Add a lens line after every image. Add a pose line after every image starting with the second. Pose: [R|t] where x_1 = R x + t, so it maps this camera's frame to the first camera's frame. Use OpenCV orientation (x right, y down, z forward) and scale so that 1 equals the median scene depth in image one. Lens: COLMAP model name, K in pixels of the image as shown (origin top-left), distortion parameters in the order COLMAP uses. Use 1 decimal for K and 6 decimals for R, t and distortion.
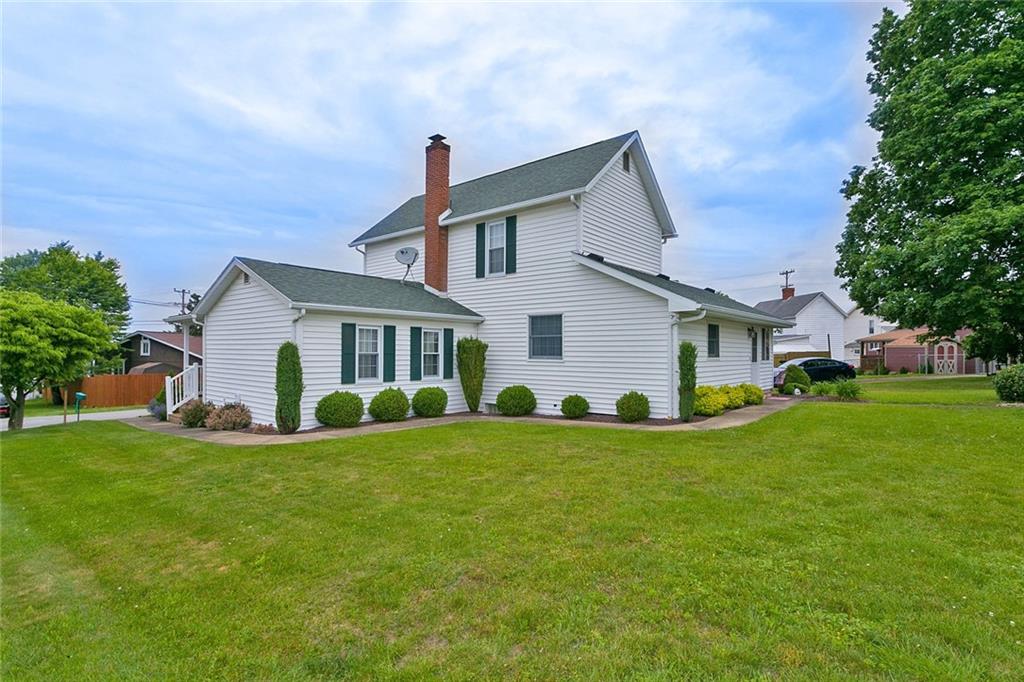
lens RADIAL K [[489.0, 0, 512.0], [0, 489.0, 341.0], [0, 0, 1]] dist [-0.003273, -0.000351]
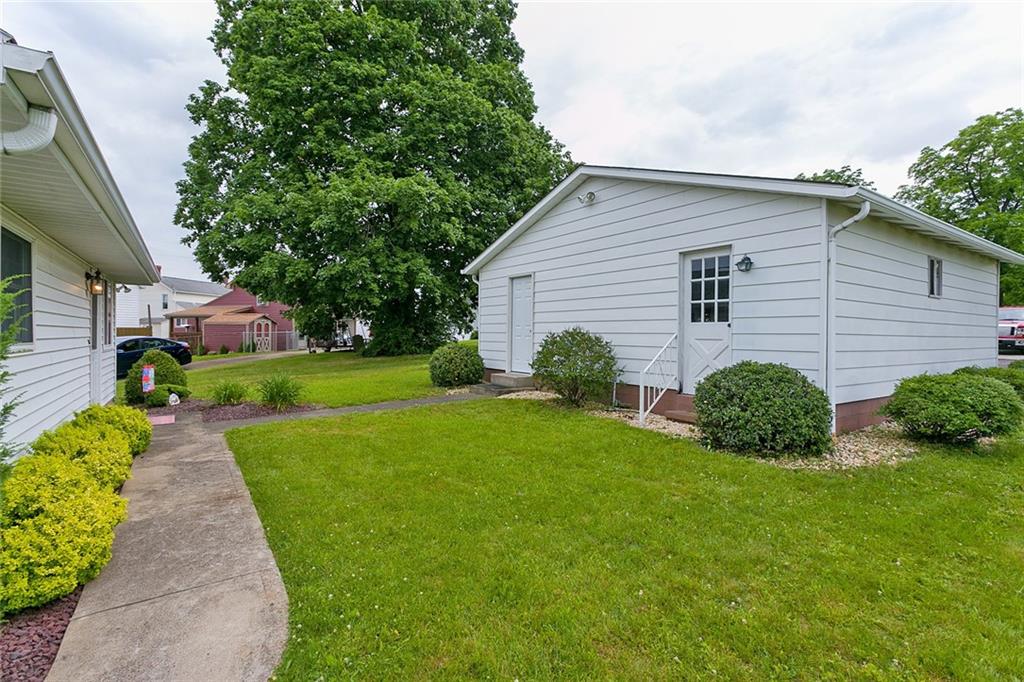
lens RADIAL K [[488.7, 0, 512.0], [0, 488.7, 341.0], [0, 0, 1]] dist [0.000949, 0.000375]
pose [[0.283798, -0.016299, 0.958746, 0.104675], [-0.029252, 0.999243, 0.025647, 0.007507], [-0.958438, -0.035324, 0.283106, 0.311124]]
